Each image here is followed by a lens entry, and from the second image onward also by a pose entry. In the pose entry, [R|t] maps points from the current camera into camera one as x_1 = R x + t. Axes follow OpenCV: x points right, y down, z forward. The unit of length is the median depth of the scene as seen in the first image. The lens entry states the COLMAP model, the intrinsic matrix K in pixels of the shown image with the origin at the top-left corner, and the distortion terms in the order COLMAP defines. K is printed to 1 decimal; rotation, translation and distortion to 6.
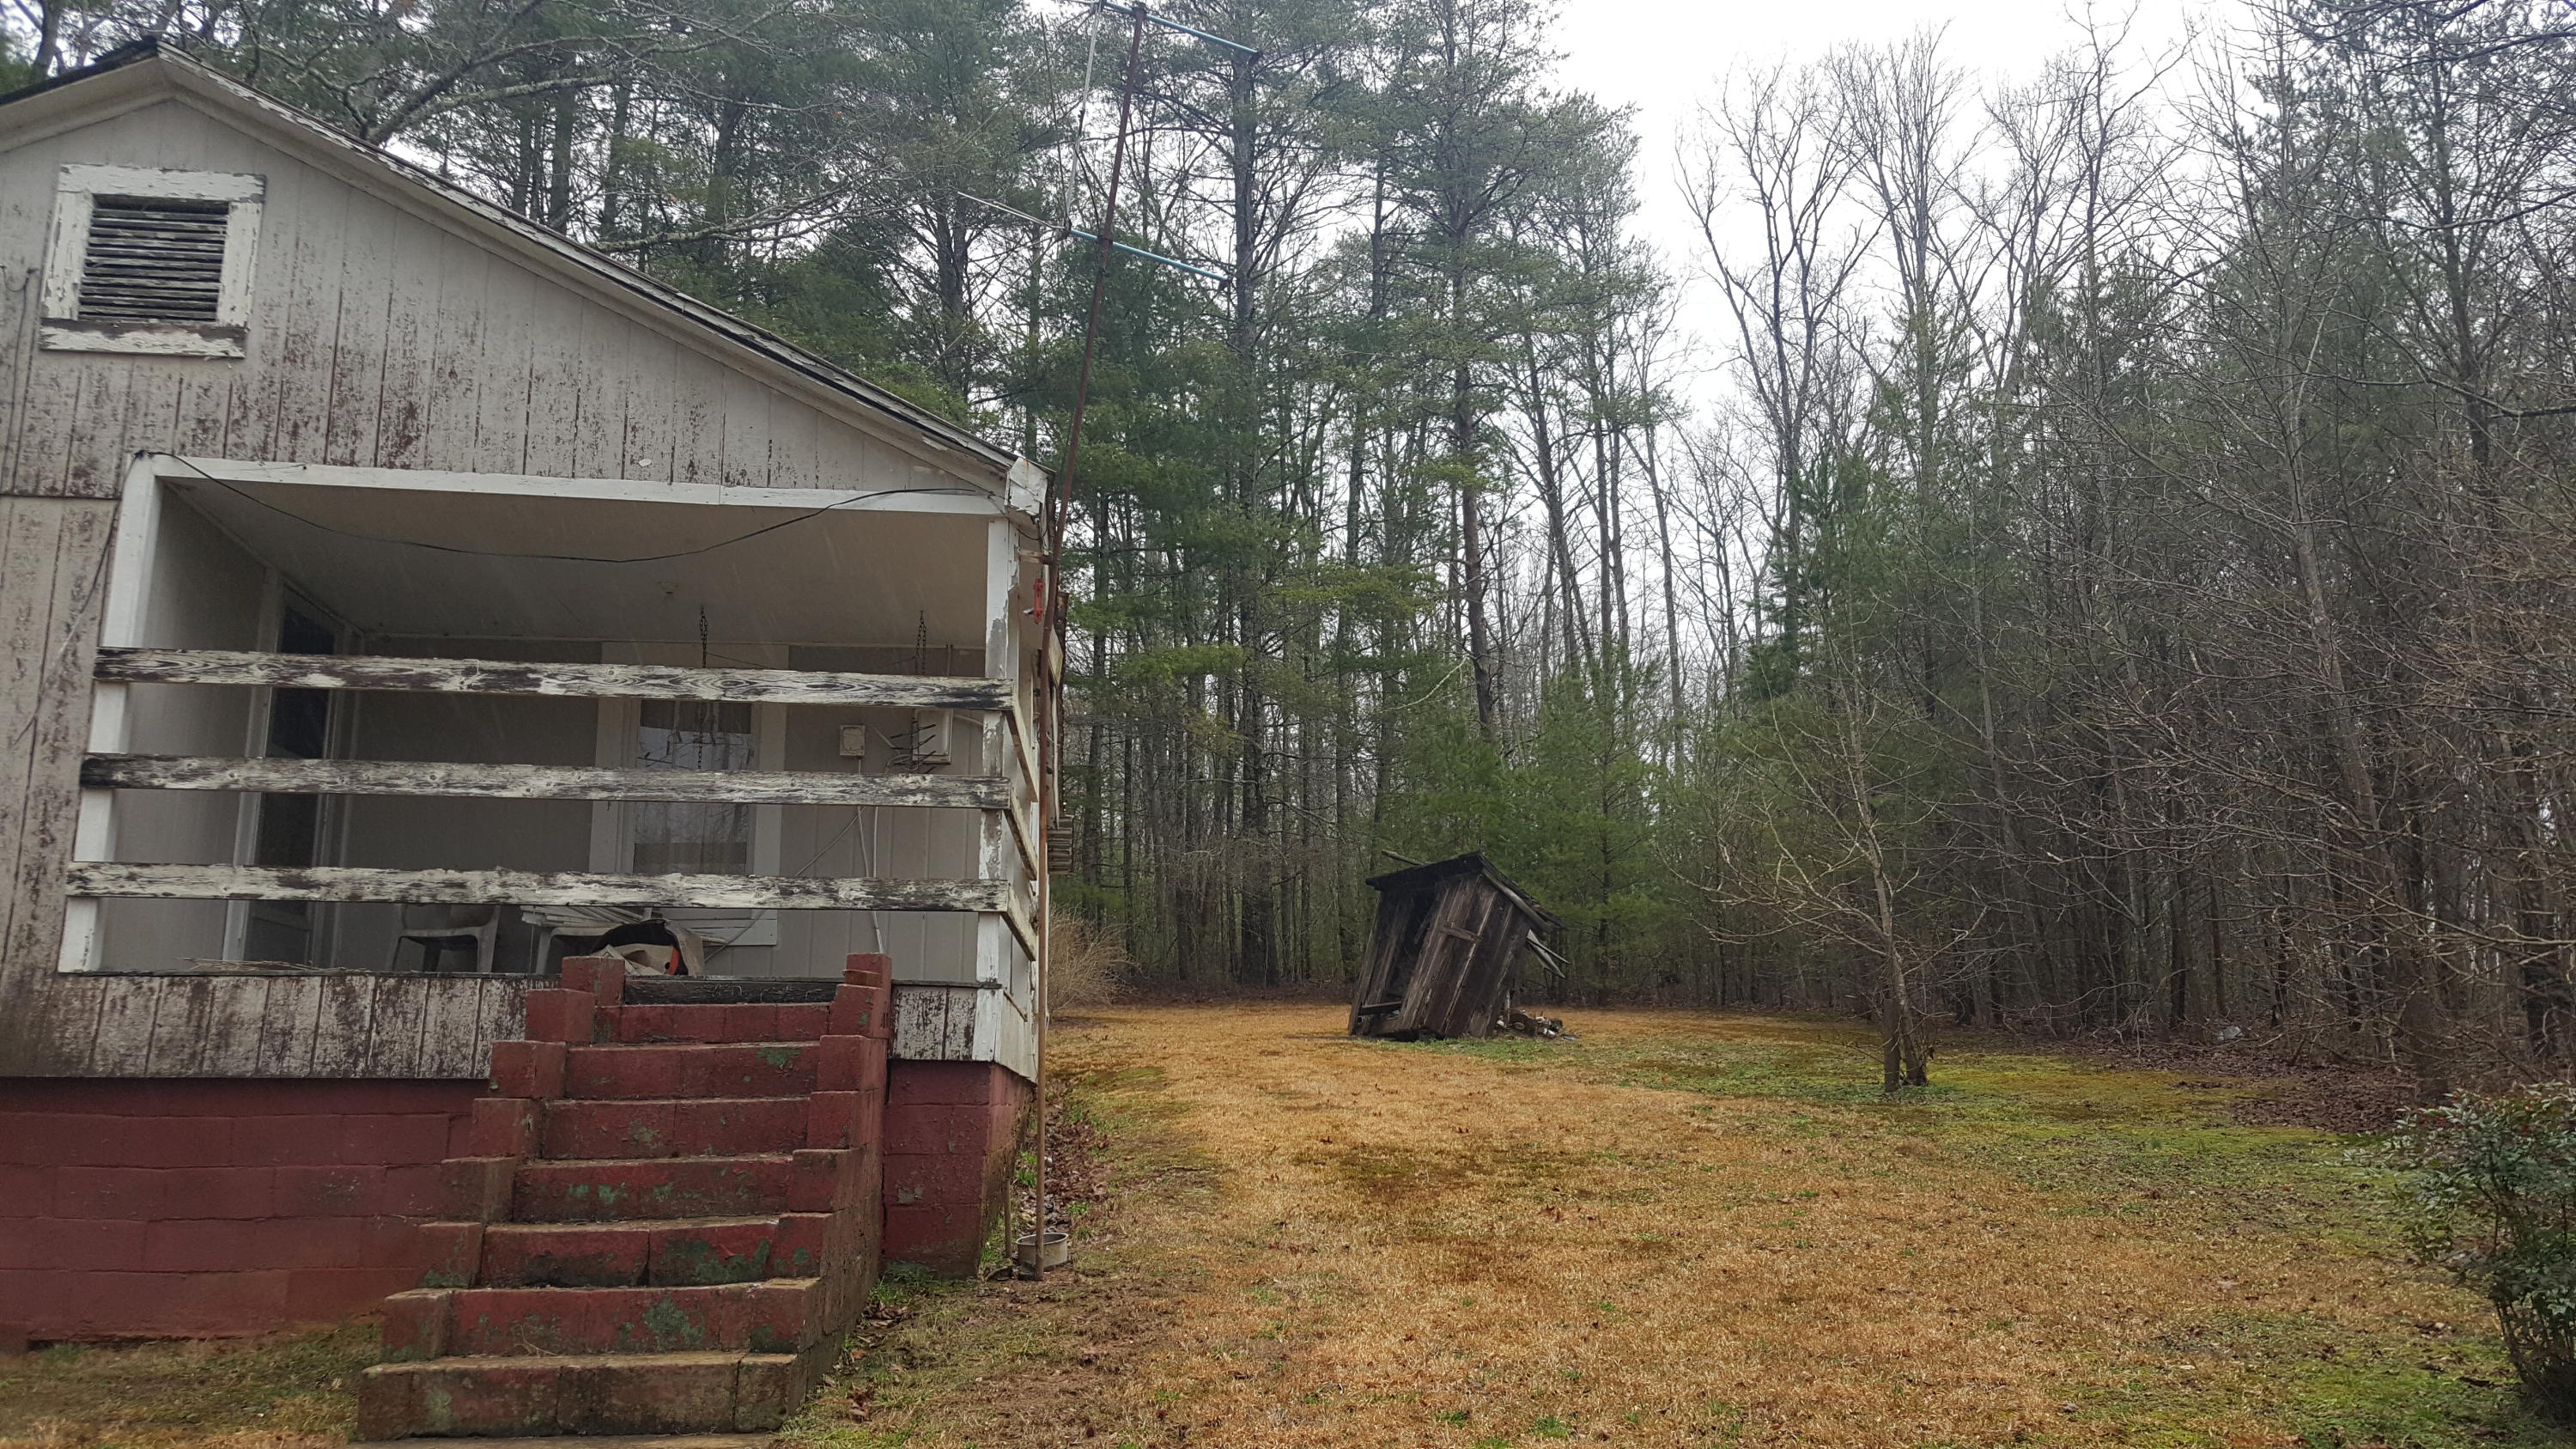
lens RADIAL K [[2128.5, 0, 1289.3], [0, 2128.5, 703.0], [0, 0, 1]] dist [-0.010908, -0.006753]
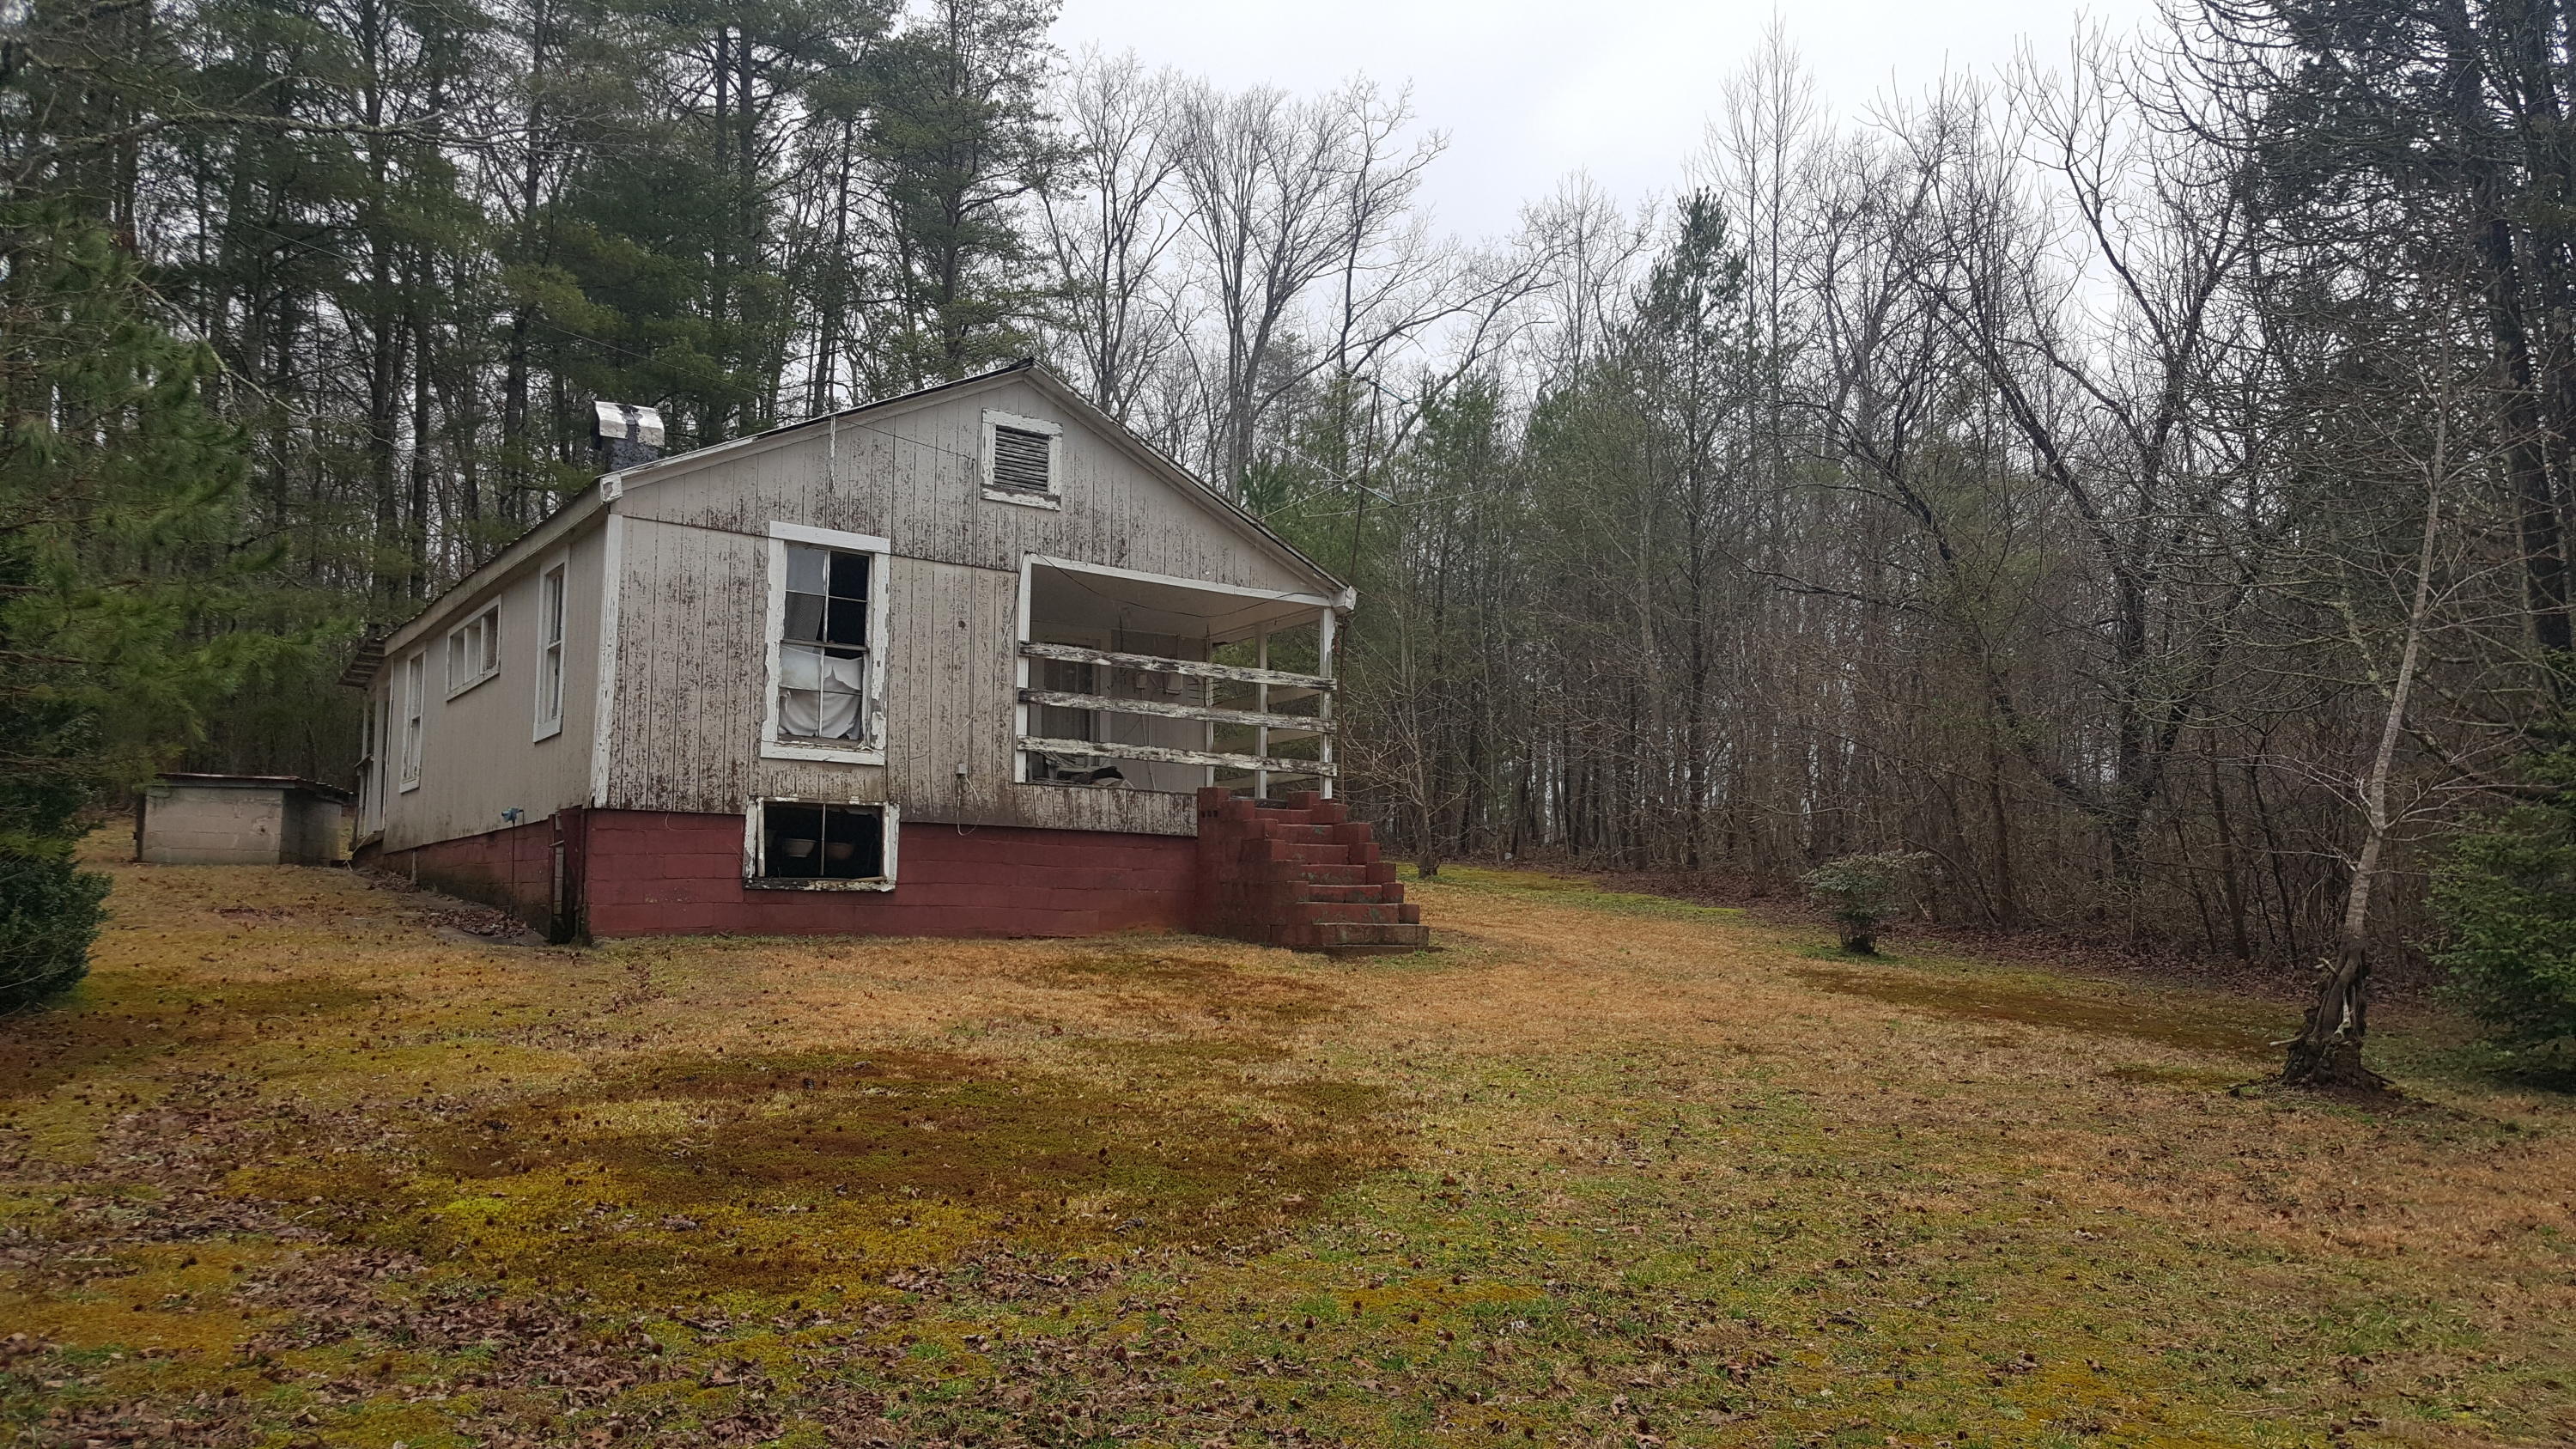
lens RADIAL K [[2128.5, 0, 1285.0], [0, 2128.5, 735.8], [0, 0, 1]] dist [-0.010908, -0.006753]
pose [[0.878400, 0.063459, 0.473694, -1.357046], [-0.113711, 0.990433, 0.078177, -0.132867], [-0.464201, -0.122535, 0.877213, -1.122174]]
